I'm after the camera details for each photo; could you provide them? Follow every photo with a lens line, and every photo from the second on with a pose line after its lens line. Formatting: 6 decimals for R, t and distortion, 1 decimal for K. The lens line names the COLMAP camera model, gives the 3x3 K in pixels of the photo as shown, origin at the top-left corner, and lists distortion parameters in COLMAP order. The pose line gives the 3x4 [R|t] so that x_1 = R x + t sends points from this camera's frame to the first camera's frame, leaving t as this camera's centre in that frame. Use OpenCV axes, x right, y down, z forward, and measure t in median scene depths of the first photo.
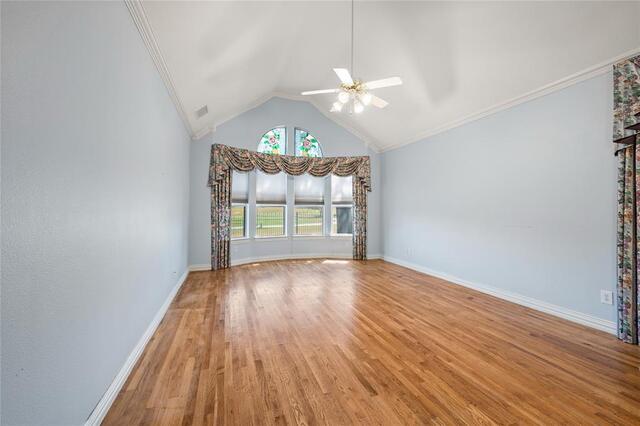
lens RADIAL K [[263.8, 0, 318.9], [0, 263.8, 207.1], [0, 0, 1]] dist [0.000567, 0.000013]
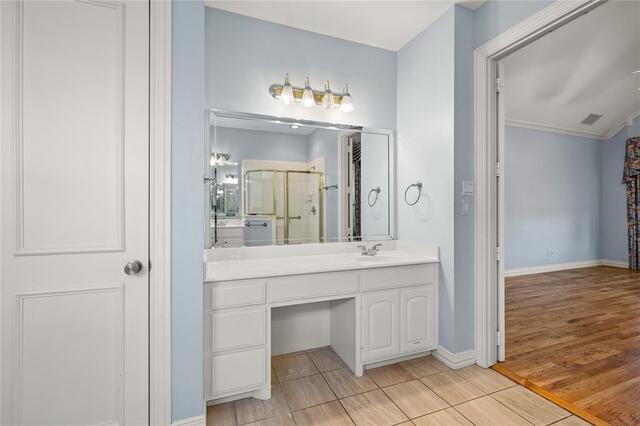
lens RADIAL K [[282.0, 0, 317.8], [0, 282.0, 211.7], [0, 0, 1]] dist [0.001106, 0.000081]
pose [[0.017076, -0.012321, -0.999778, 0.619140], [0.021937, 0.999688, -0.011945, 0.015064], [0.999614, -0.021728, 0.017341, -0.163408]]
